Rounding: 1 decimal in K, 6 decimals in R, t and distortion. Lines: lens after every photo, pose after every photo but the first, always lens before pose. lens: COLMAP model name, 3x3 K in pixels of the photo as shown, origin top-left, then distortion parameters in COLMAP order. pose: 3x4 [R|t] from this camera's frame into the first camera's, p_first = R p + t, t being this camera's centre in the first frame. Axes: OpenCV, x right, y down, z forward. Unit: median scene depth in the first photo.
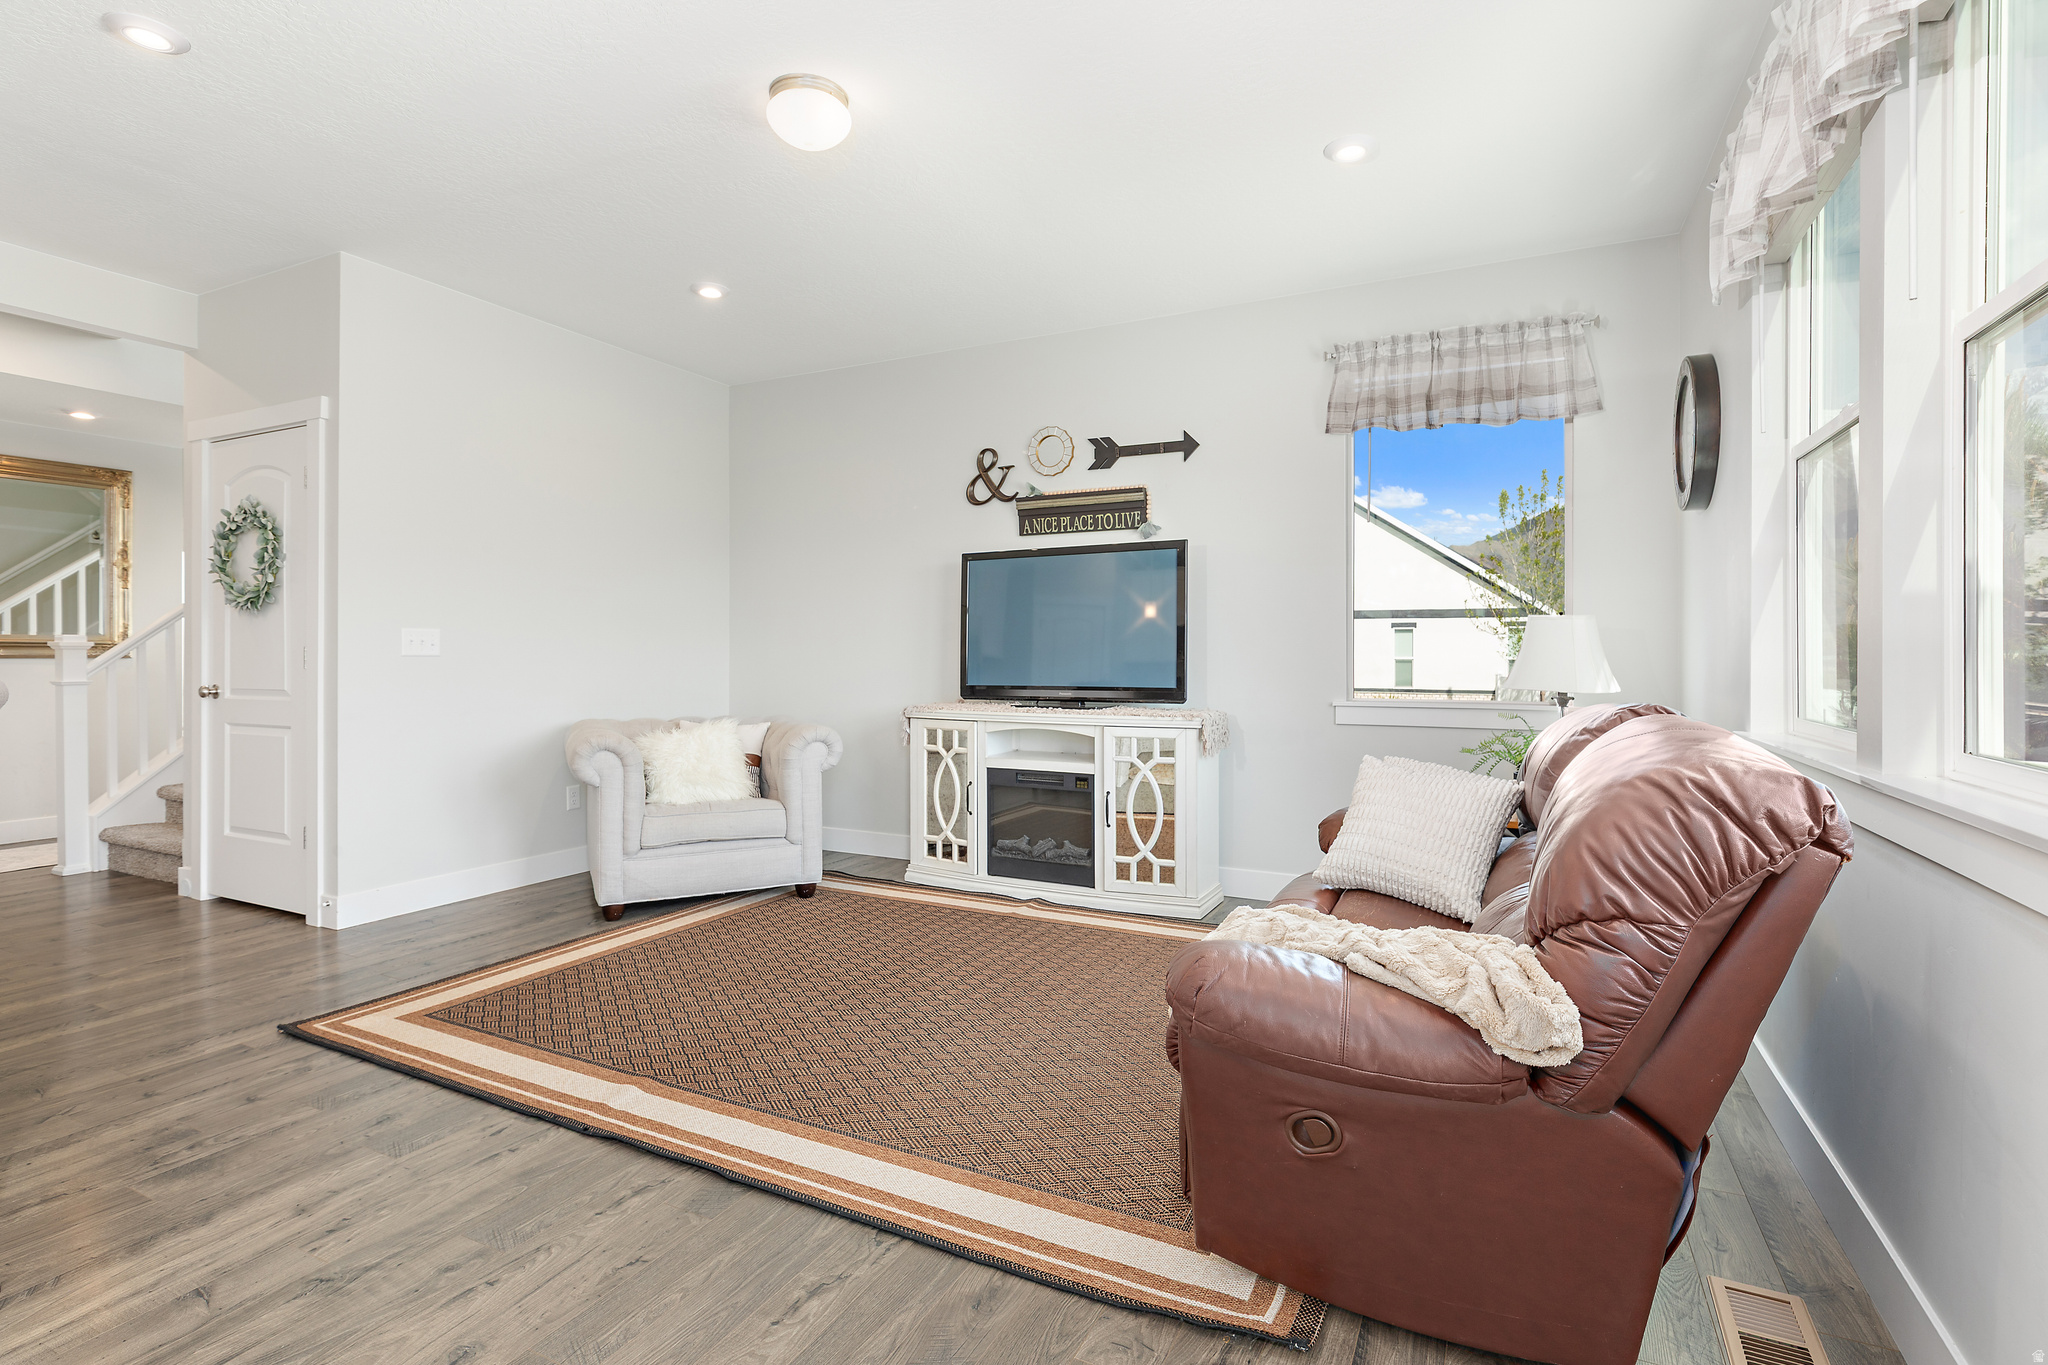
lens RADIAL K [[957.9, 0, 1043.1], [0, 957.9, 658.9], [0, 0, 1]] dist [0.001428, -0.000104]
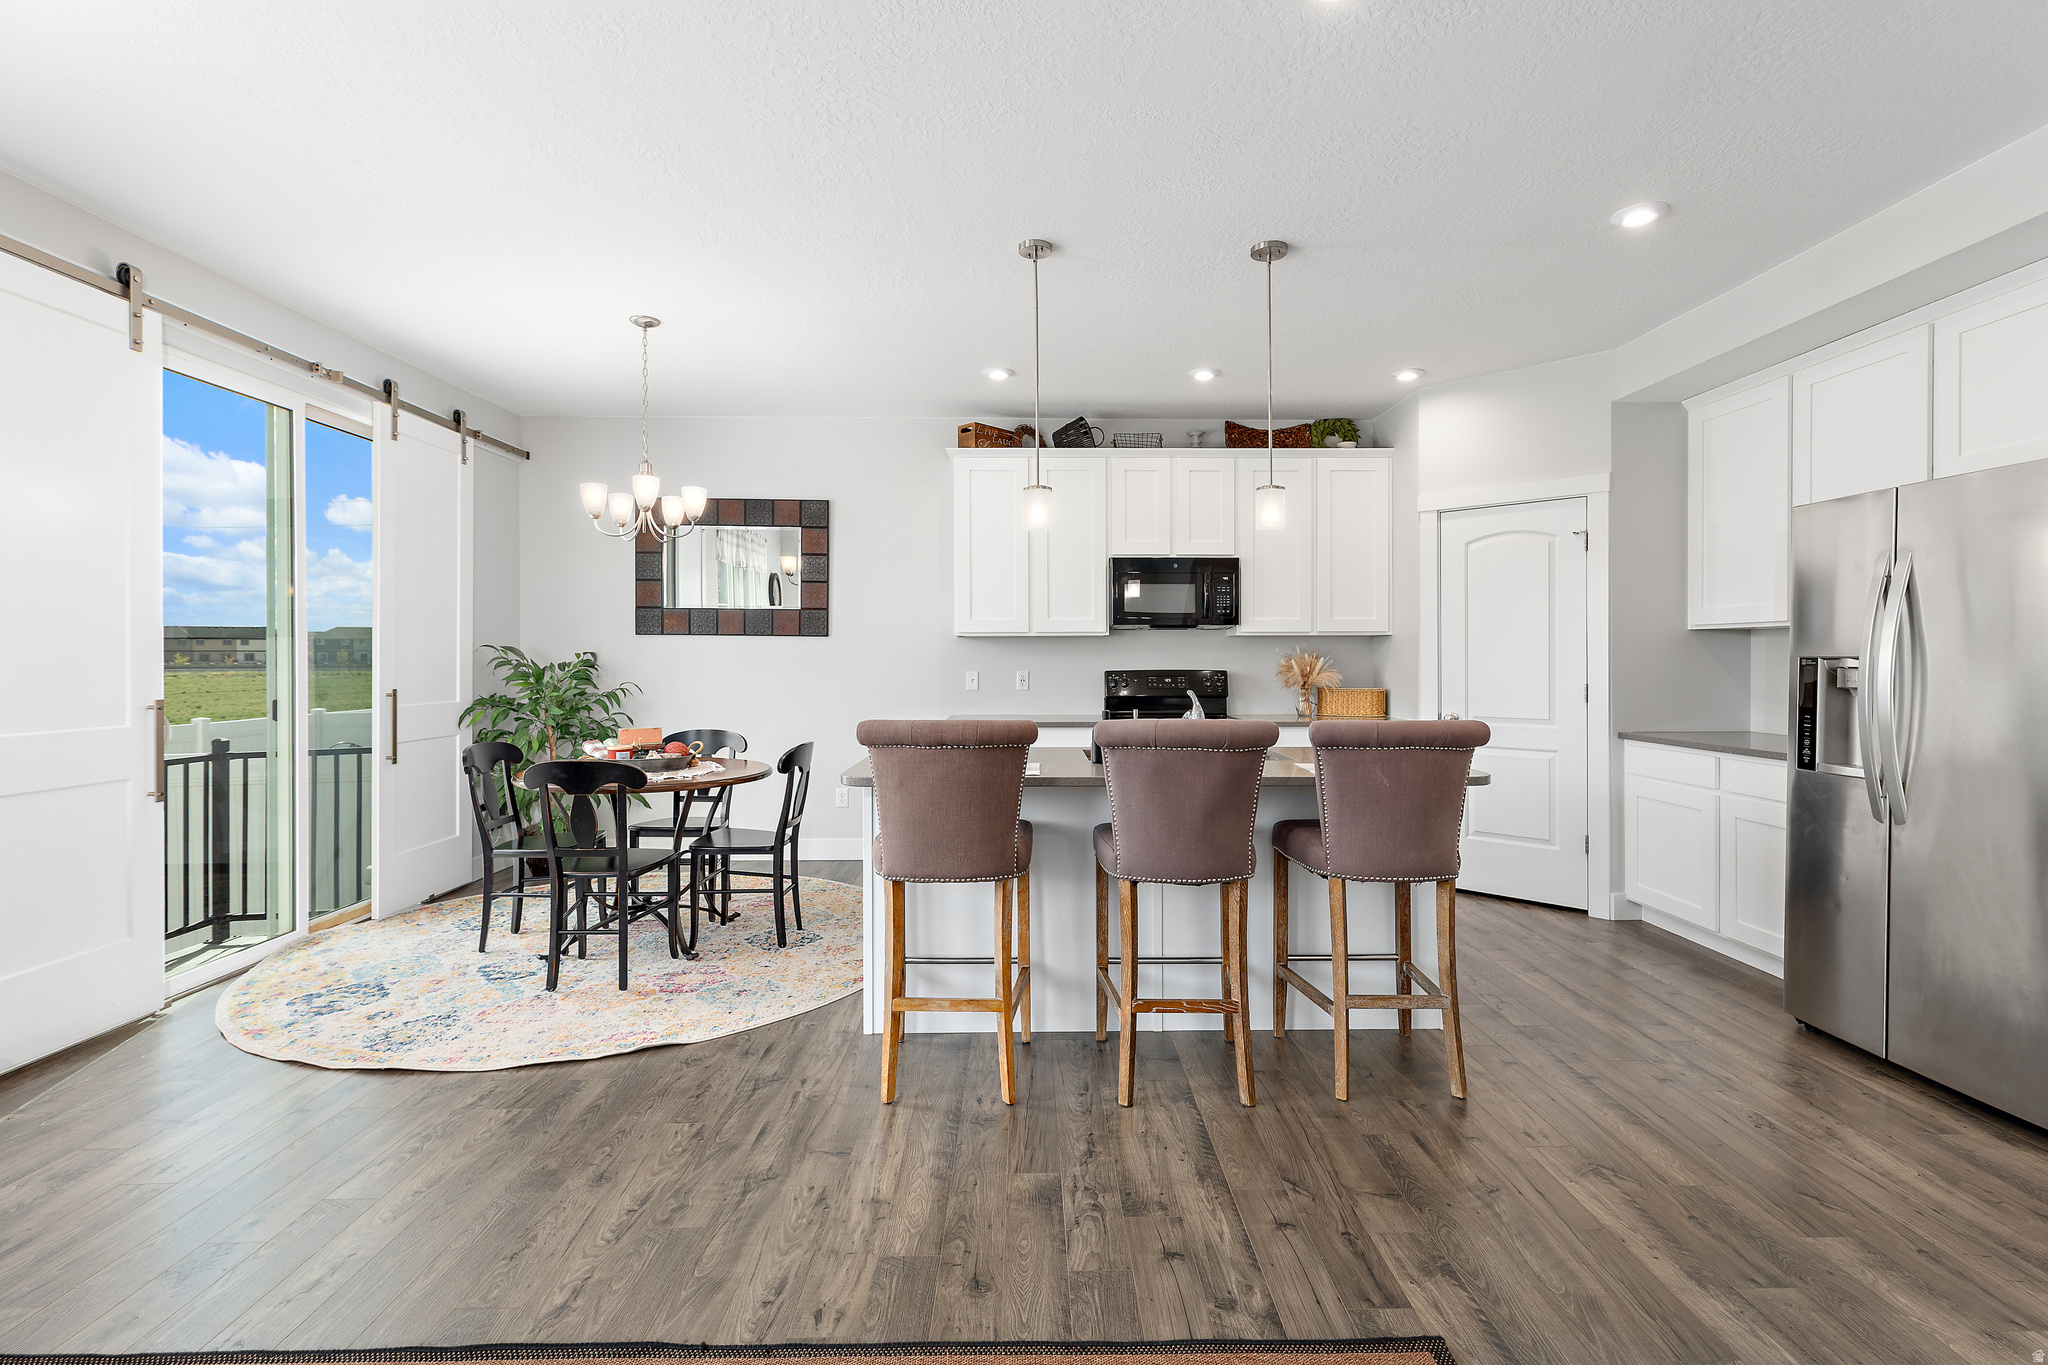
lens RADIAL K [[946.3, 0, 1046.4], [0, 946.3, 667.9], [0, 0, 1]] dist [0.006947, -0.000768]
pose [[-0.887377, 0.004493, -0.461023, -0.186410], [-0.002317, 0.999896, 0.014205, -0.036569], [0.461039, 0.013673, -0.887275, 0.909591]]
